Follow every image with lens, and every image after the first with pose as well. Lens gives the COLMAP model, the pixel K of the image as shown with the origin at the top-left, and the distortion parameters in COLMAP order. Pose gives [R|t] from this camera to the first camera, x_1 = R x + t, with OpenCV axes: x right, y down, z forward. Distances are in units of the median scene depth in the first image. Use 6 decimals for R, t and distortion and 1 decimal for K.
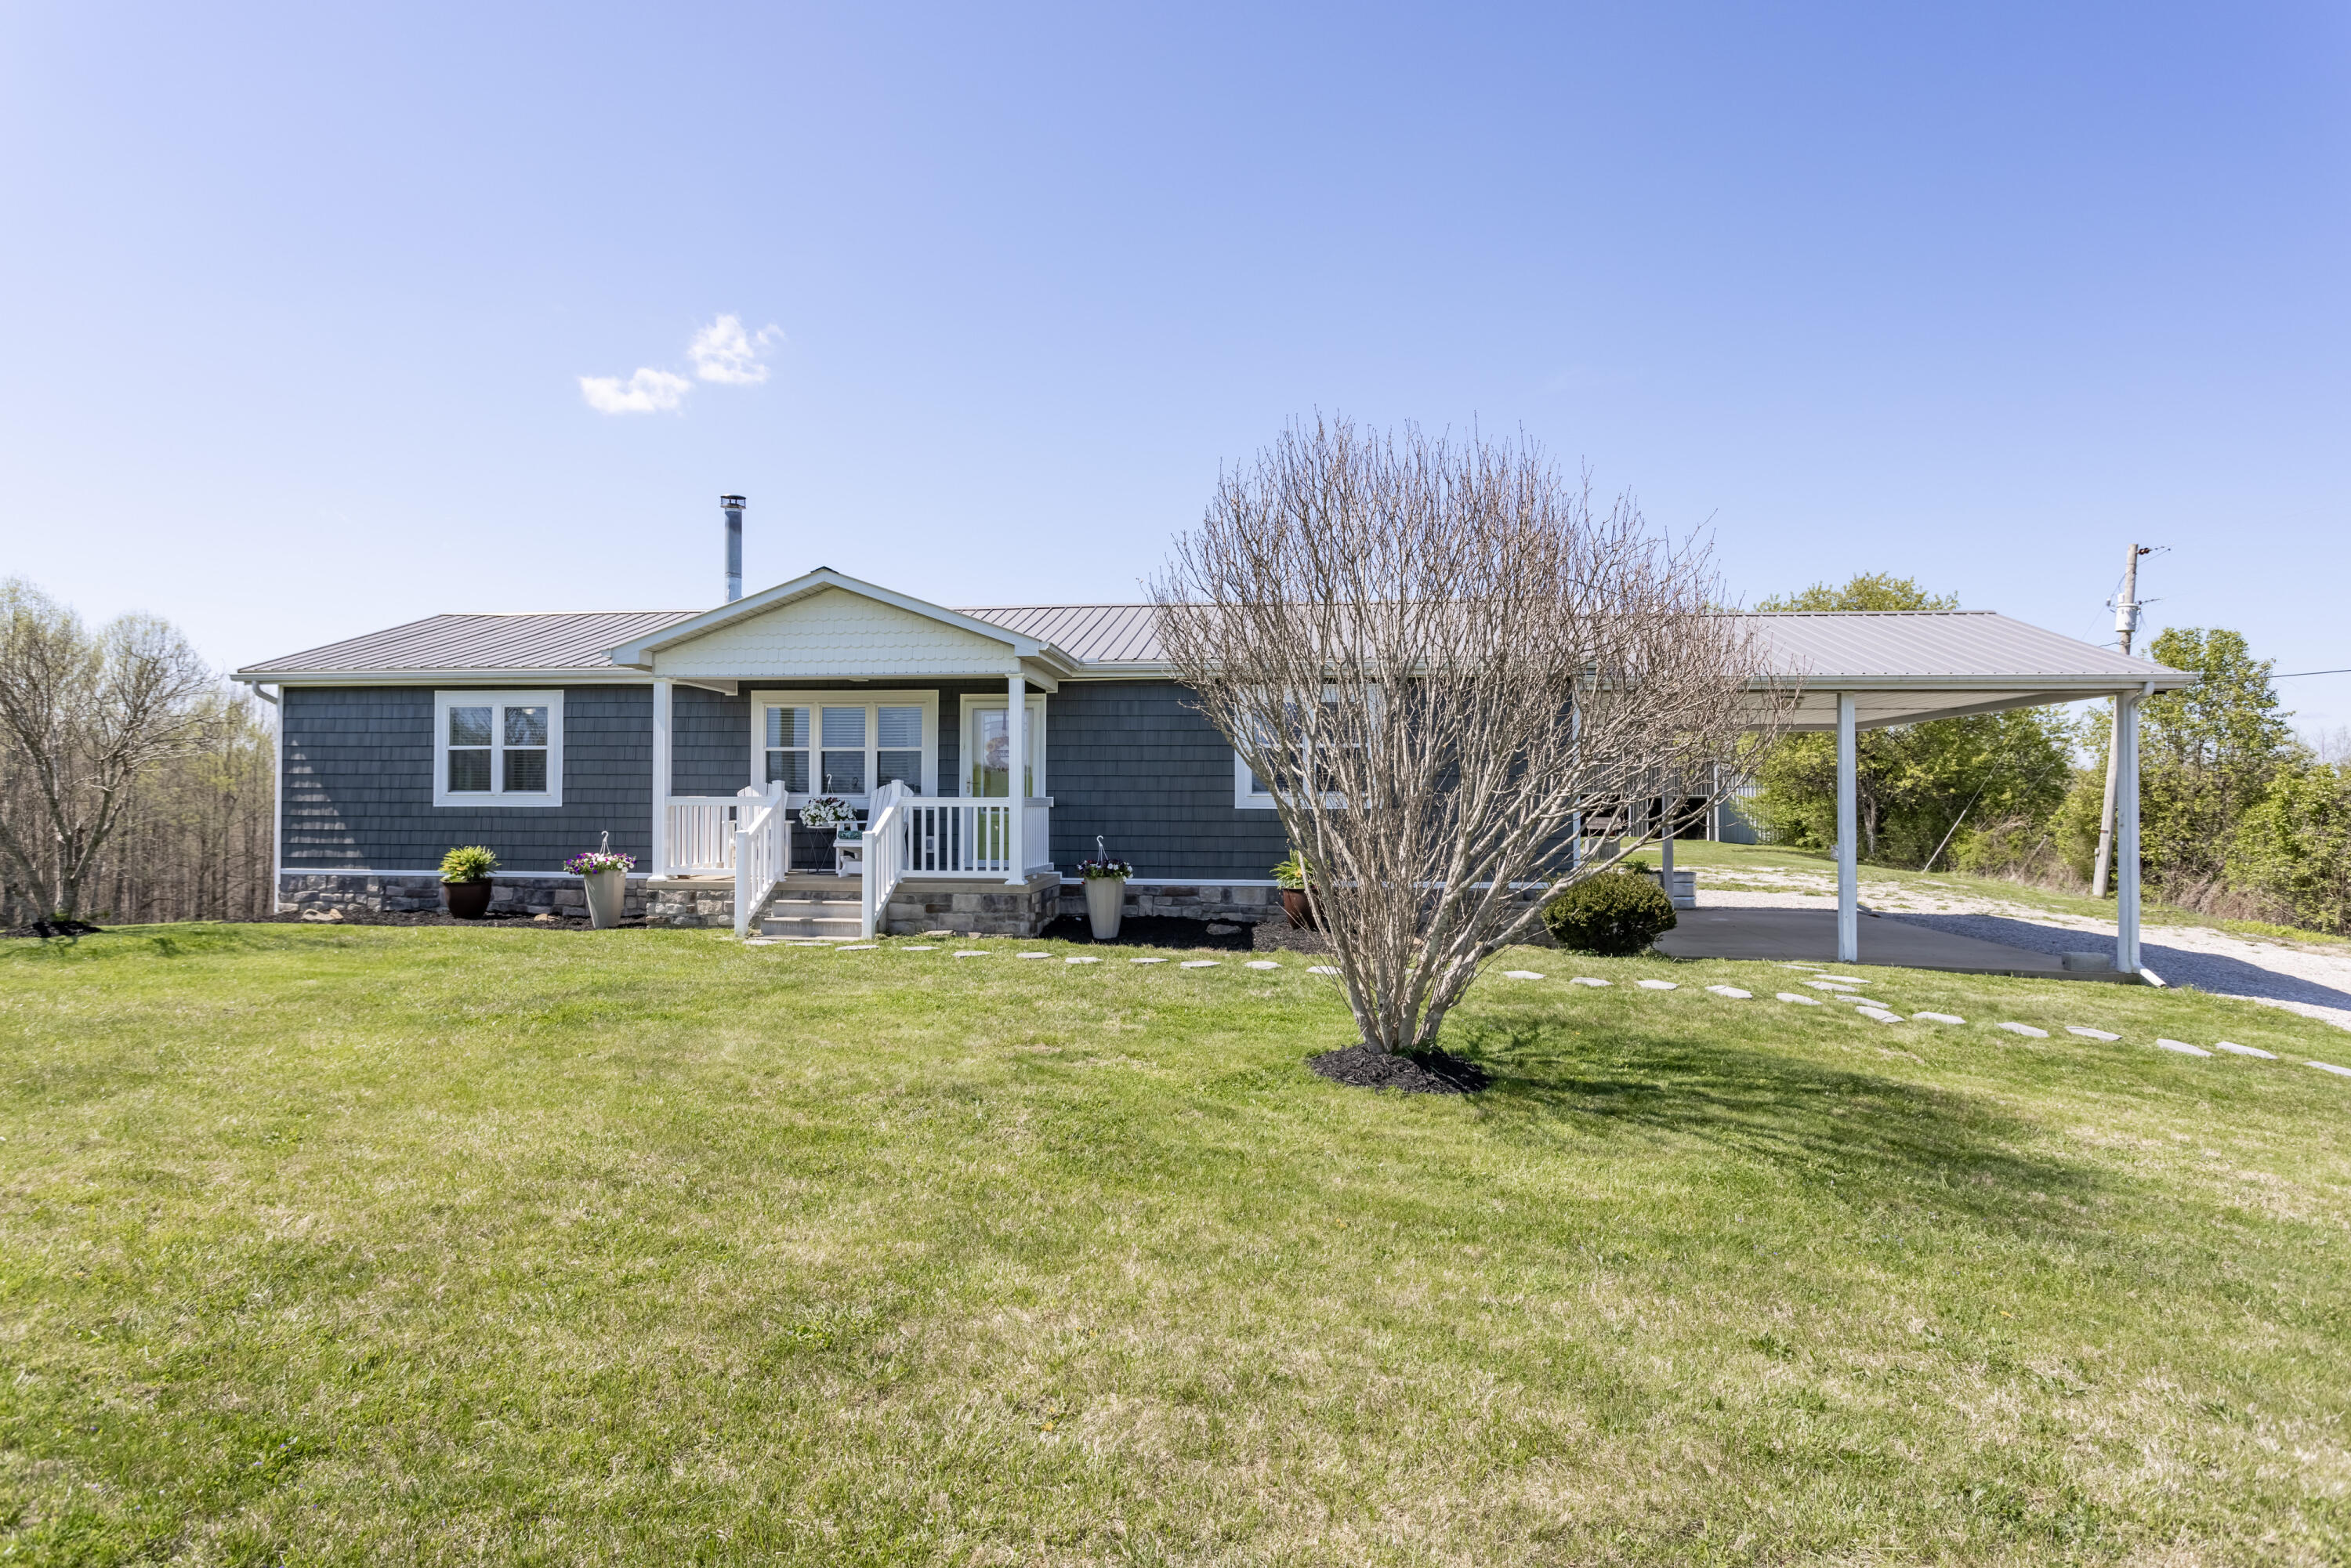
lens RADIAL K [[1369.7, 0, 1178.5], [0, 1369.7, 778.2], [0, 0, 1]] dist [0.003419, 0.000318]
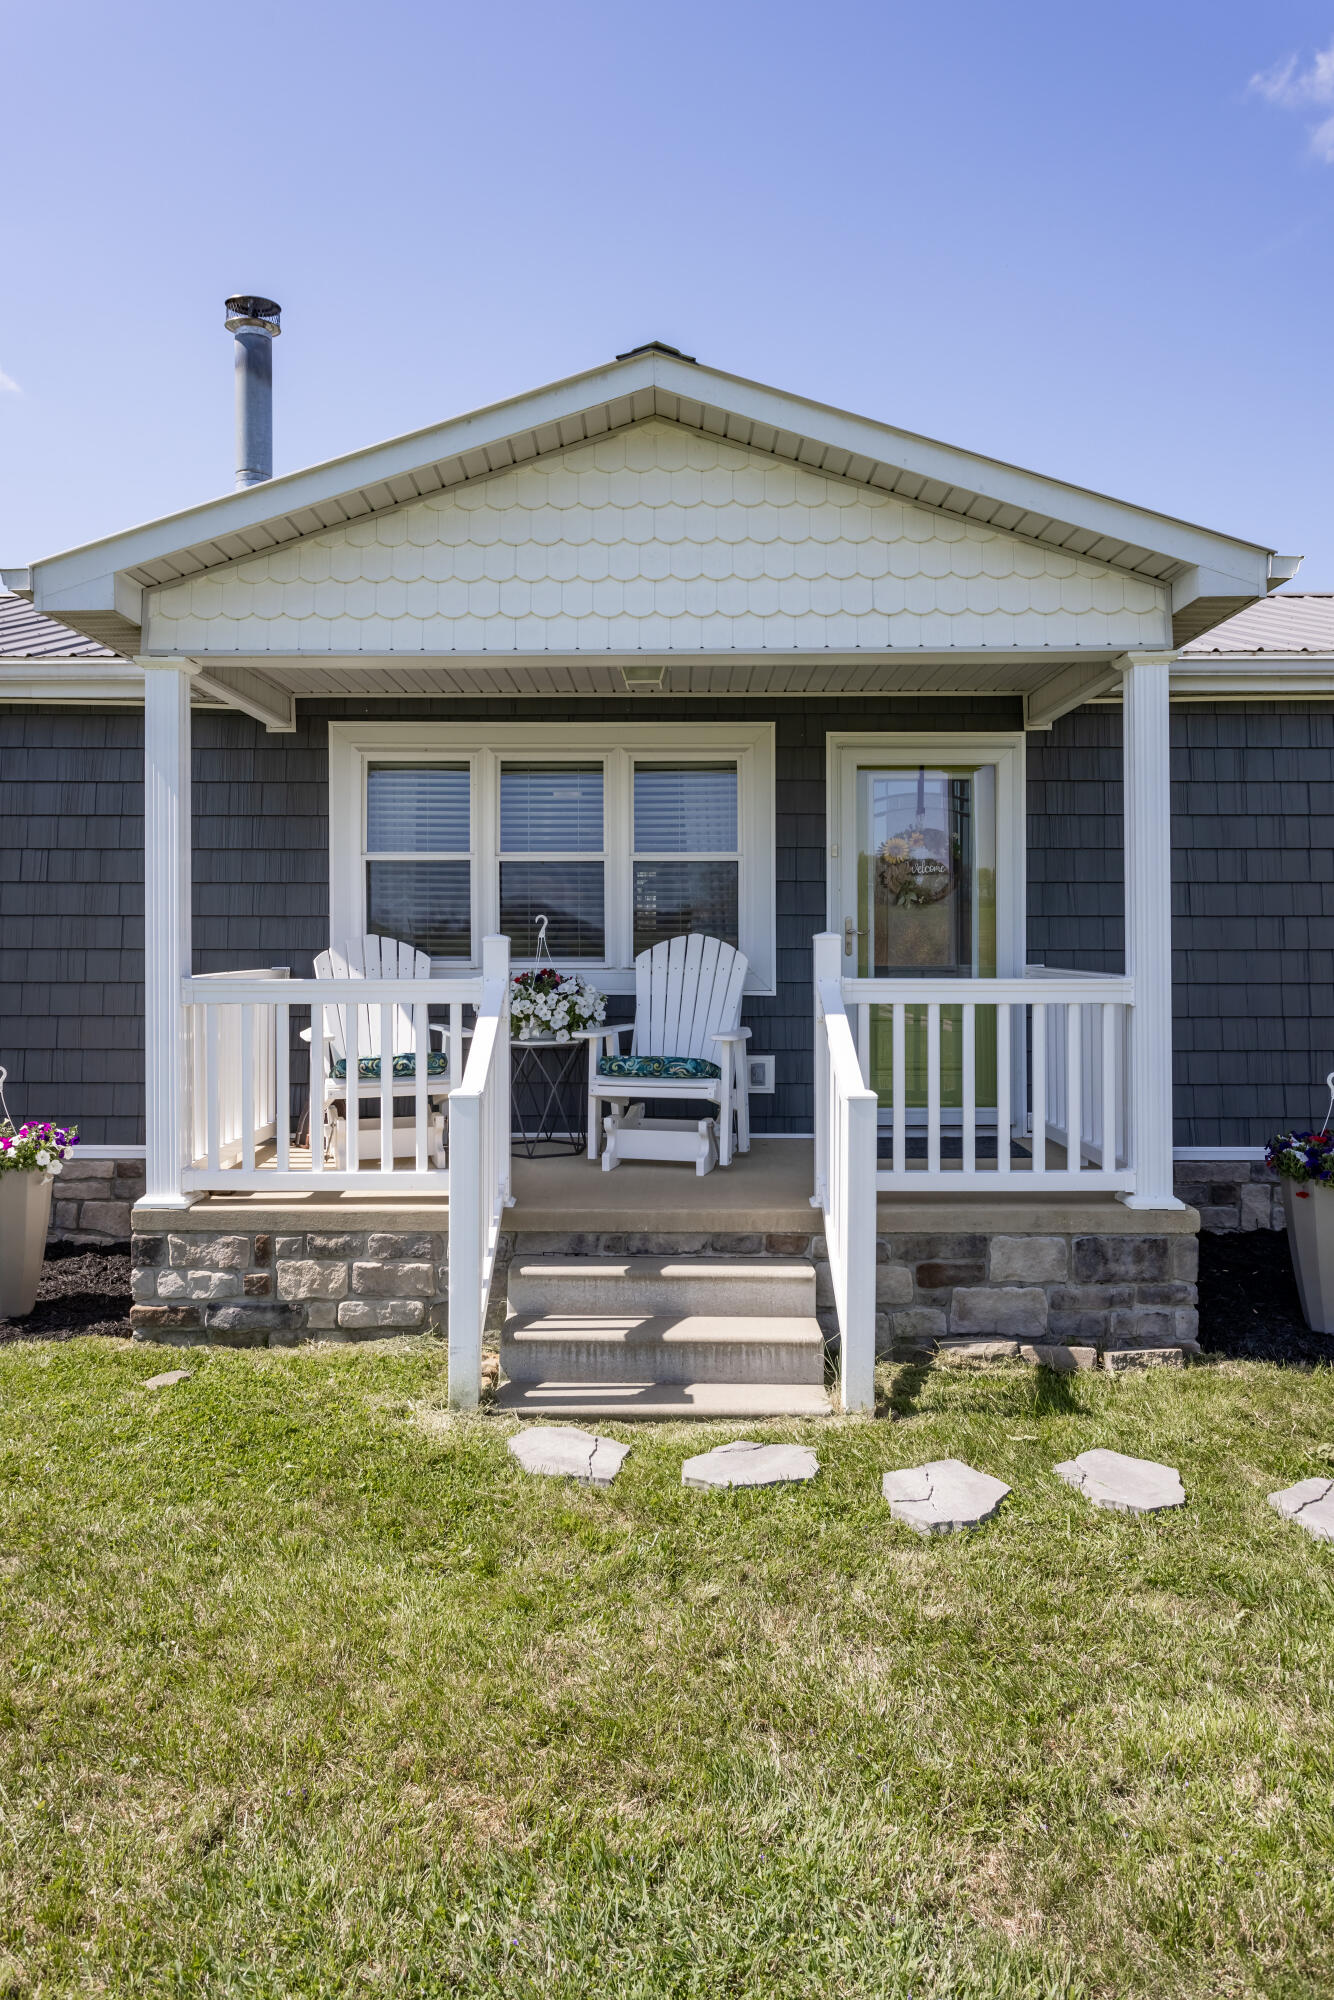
lens RADIAL K [[1384.6, 0, 637.2], [0, 1384.6, 912.5], [0, 0, 1]] dist [0.003319, 0.000026]
pose [[0.992754, -0.002022, 0.120149, -0.299282], [0.001471, 0.999988, 0.004671, -0.006045], [-0.120157, -0.004461, 0.992745, 0.619338]]
